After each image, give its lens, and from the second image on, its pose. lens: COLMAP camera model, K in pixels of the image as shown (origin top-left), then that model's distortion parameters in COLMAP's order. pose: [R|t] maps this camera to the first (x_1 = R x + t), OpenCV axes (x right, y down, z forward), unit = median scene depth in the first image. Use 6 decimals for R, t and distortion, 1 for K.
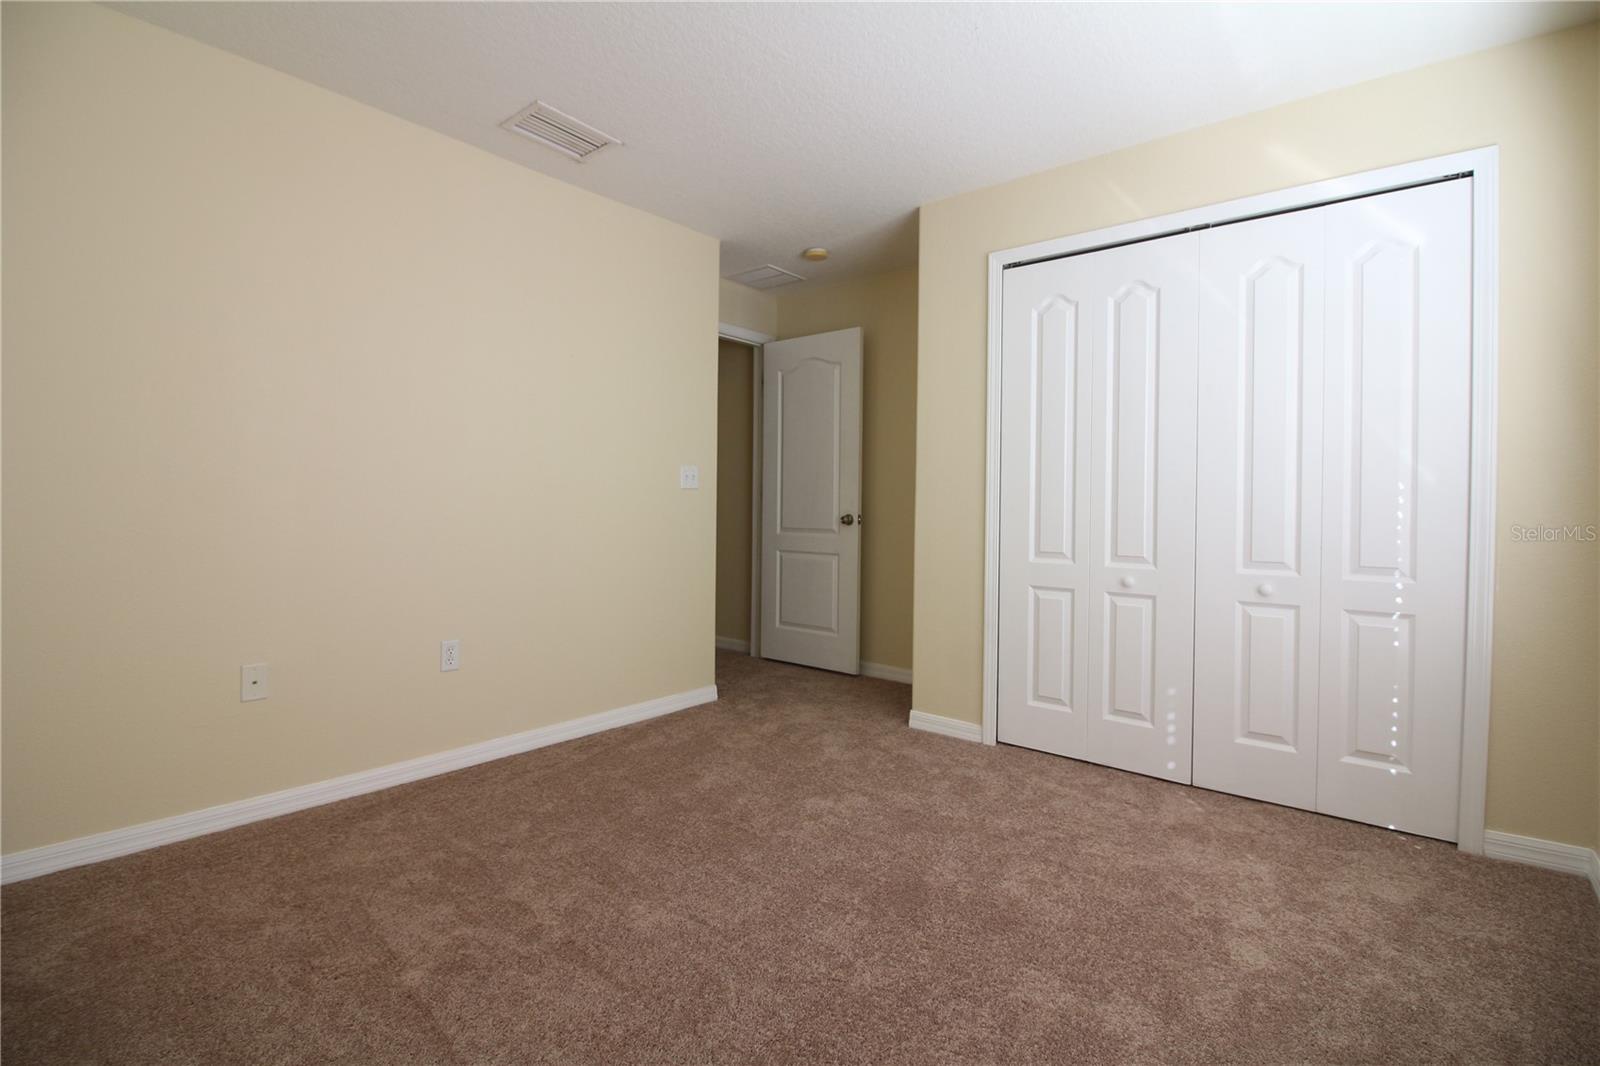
lens RADIAL K [[762.4, 0, 800.0], [0, 762.4, 533.0], [0, 0, 1]] dist [-0.034035, -0.000467]
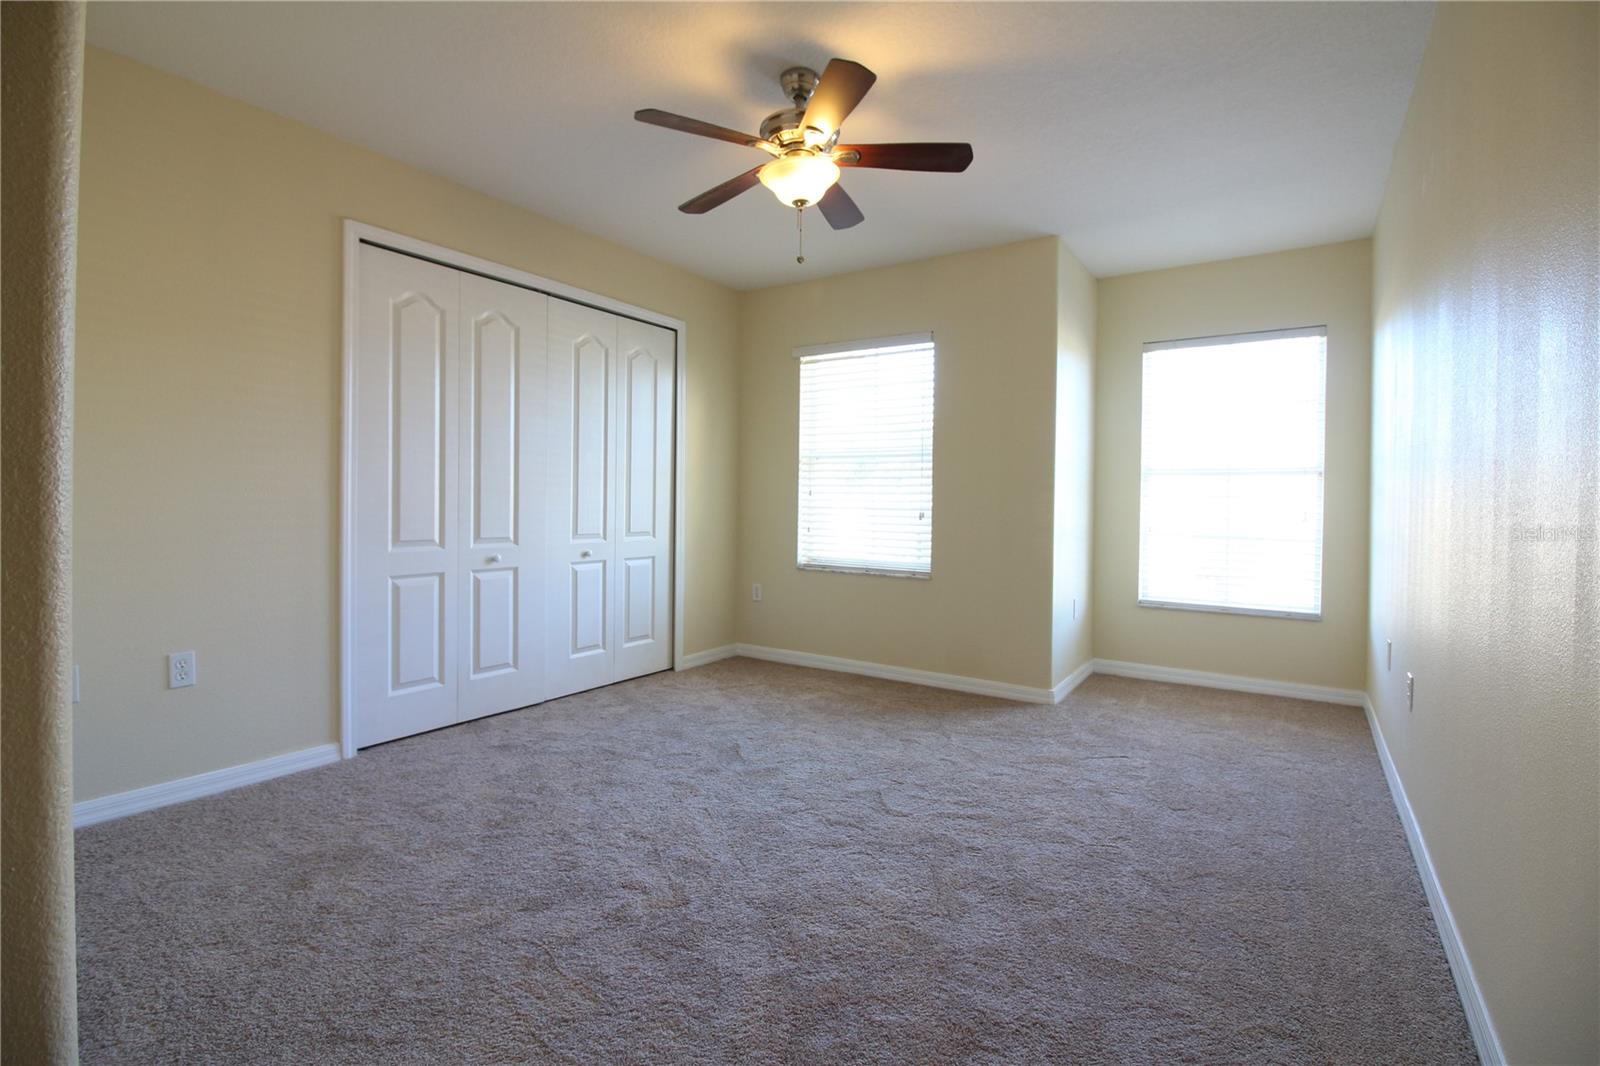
lens RADIAL K [[733.8, 0, 799.6], [0, 733.8, 506.0], [0, 0, 1]] dist [0.000019, 0.000009]
pose [[-0.128804, -0.018586, 0.991496, -0.712649], [0.022843, 0.999503, 0.021704, -0.031272], [-0.991407, 0.025445, -0.128316, 0.592054]]
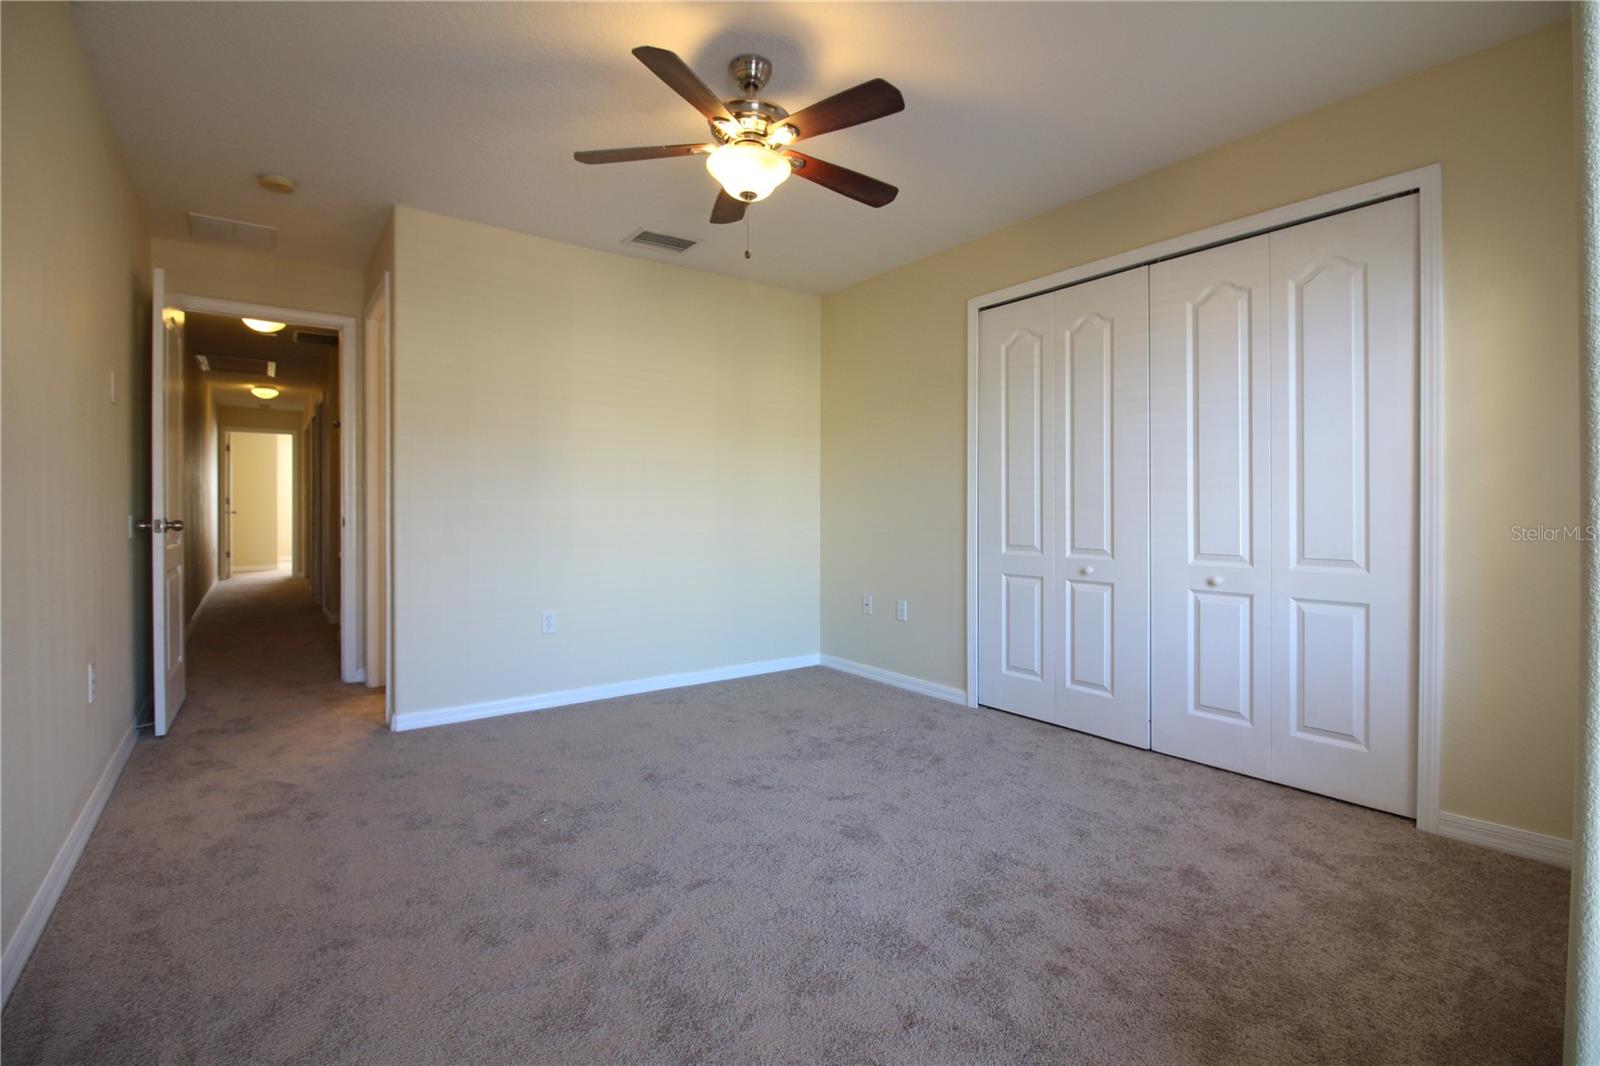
lens RADIAL K [[739.7, 0, 800.5], [0, 739.7, 514.7], [0, 0, 1]] dist [0.000542, 0.000136]
pose [[0.977945, -0.009949, -0.208626, 0.237800], [0.003980, 0.999571, -0.029011, 0.008880], [0.208825, 0.027541, 0.977565, -0.210625]]
